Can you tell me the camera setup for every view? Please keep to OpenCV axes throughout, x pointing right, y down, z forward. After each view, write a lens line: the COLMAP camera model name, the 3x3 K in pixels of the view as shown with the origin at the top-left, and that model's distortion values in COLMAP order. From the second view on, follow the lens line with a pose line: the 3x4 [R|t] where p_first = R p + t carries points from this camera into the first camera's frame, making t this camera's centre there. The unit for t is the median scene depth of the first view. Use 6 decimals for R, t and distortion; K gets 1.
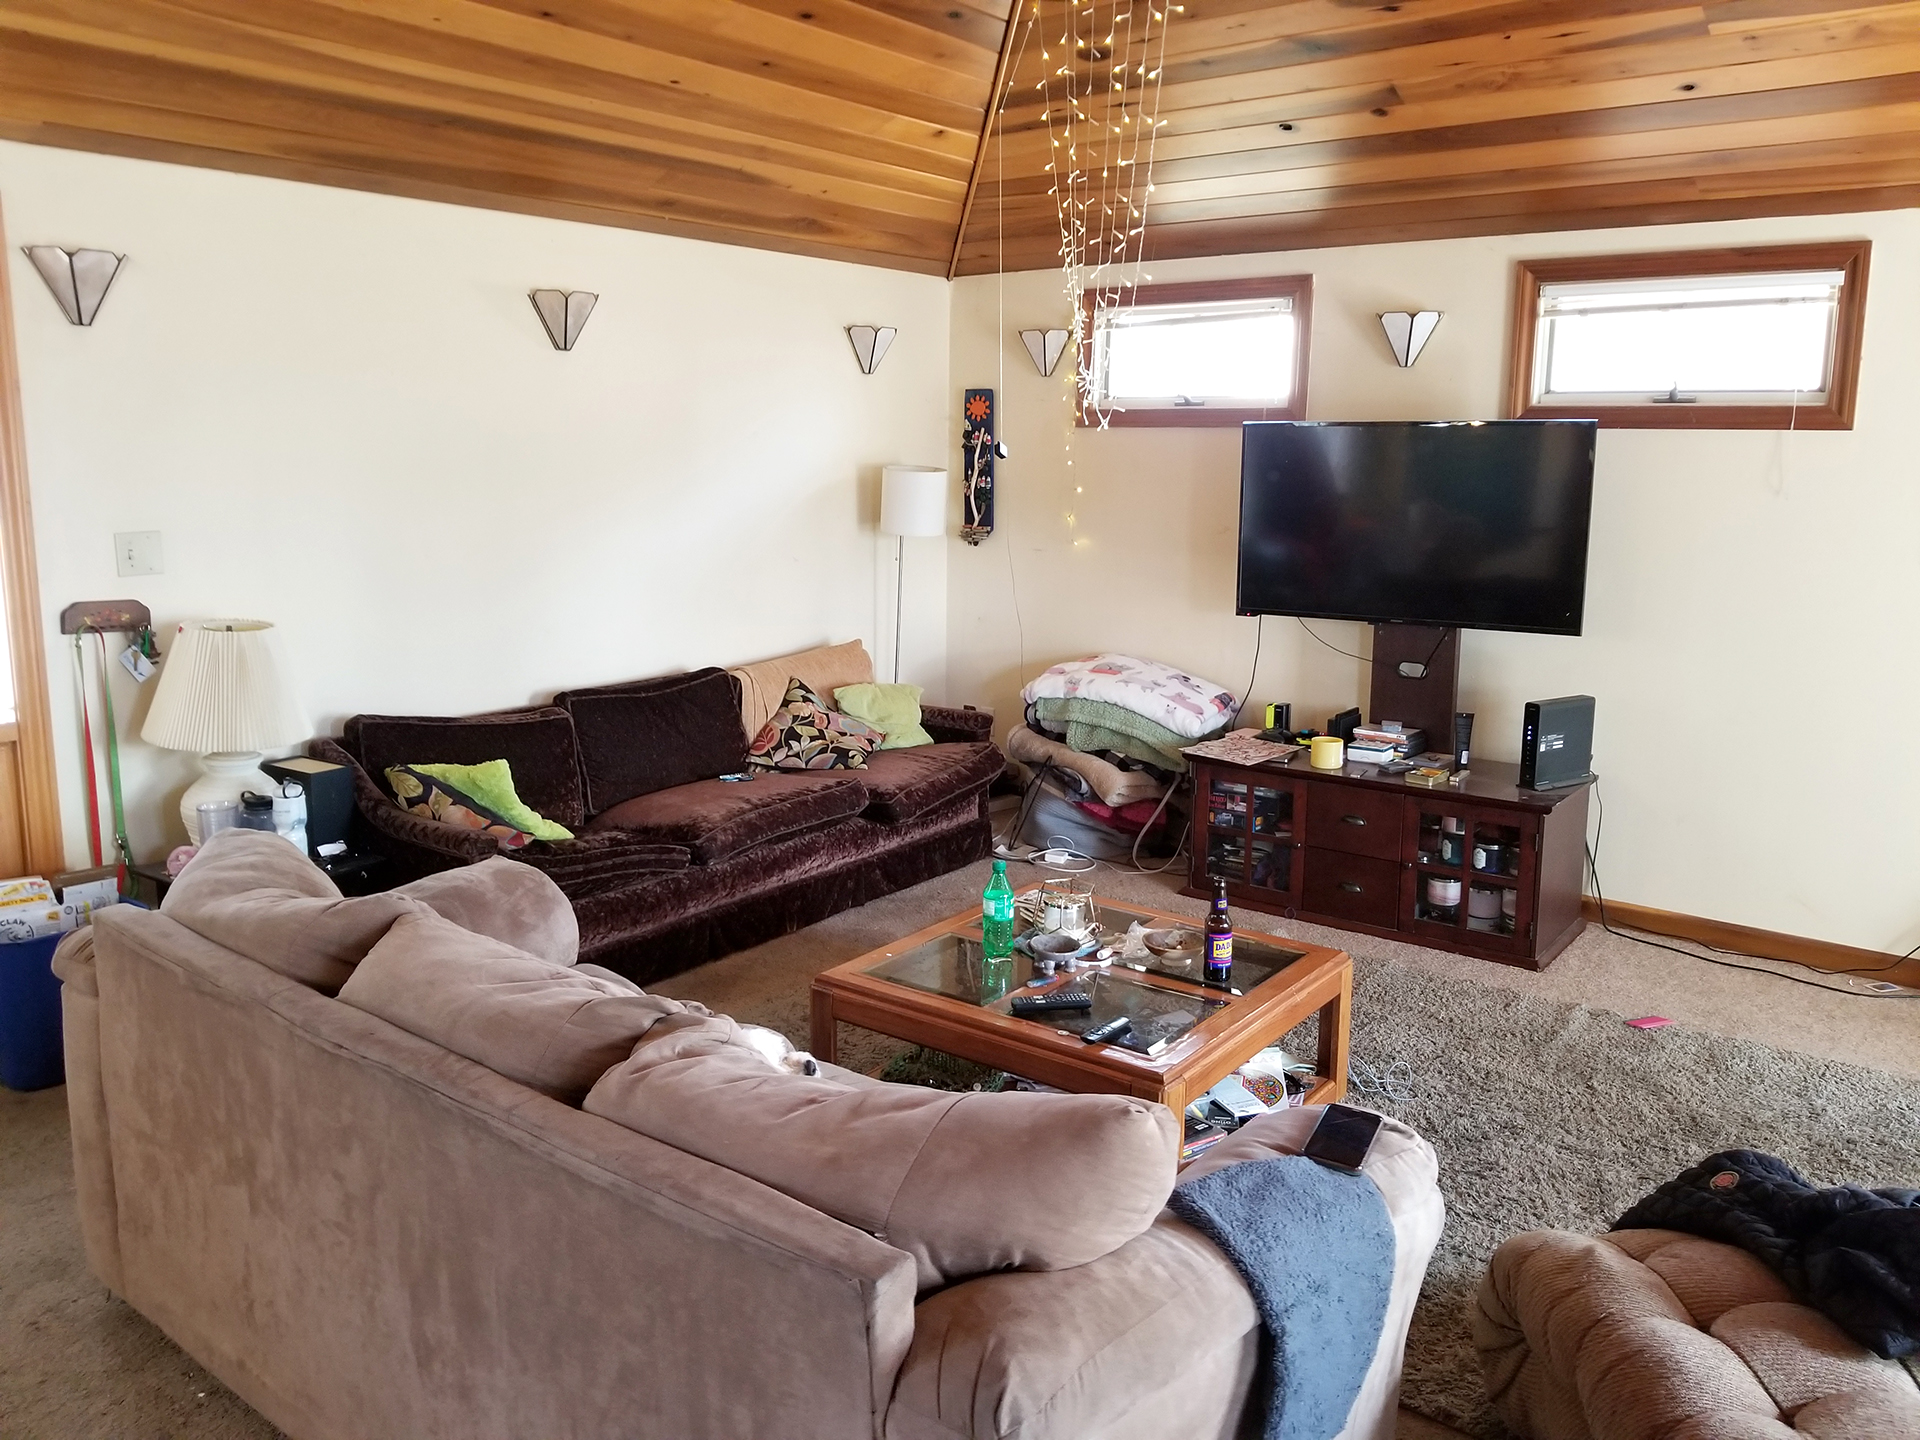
lens RADIAL K [[1477.9, 0, 960.5], [0, 1477.9, 700.2], [0, 0, 1]] dist [0.024027, -0.019465]
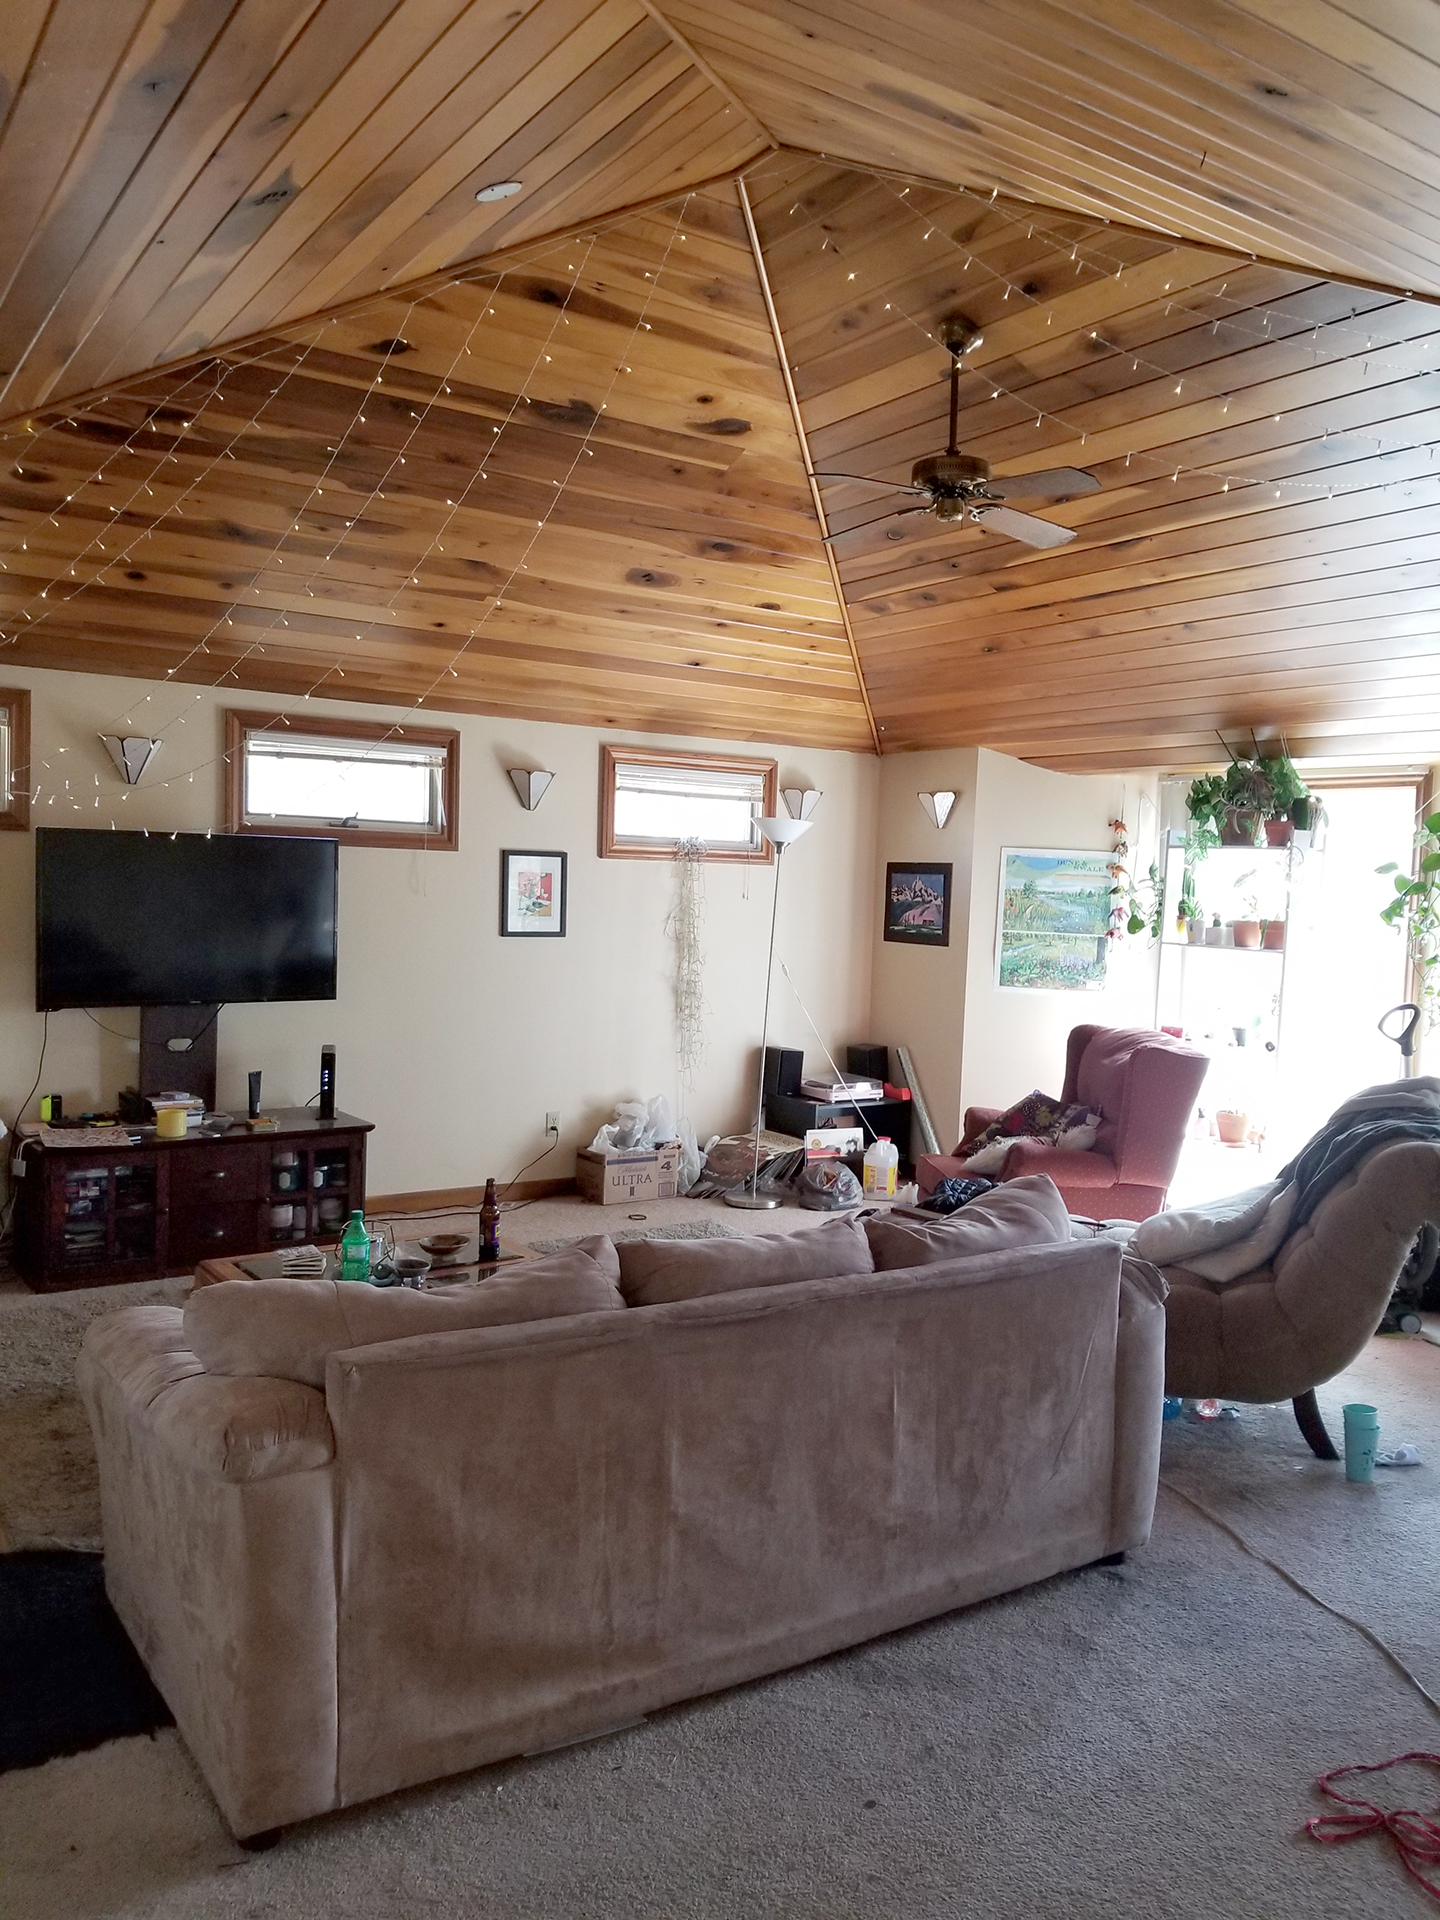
lens RADIAL K [[1477.9, 0, 725.3], [0, 1477.9, 972.1], [0, 0, 1]] dist [0.024027, -0.019465]
pose [[0.316719, -0.060454, 0.946591, -0.684686], [0.139205, 0.990124, 0.016657, -0.038533], [-0.938249, 0.126494, 0.322007, 0.231048]]
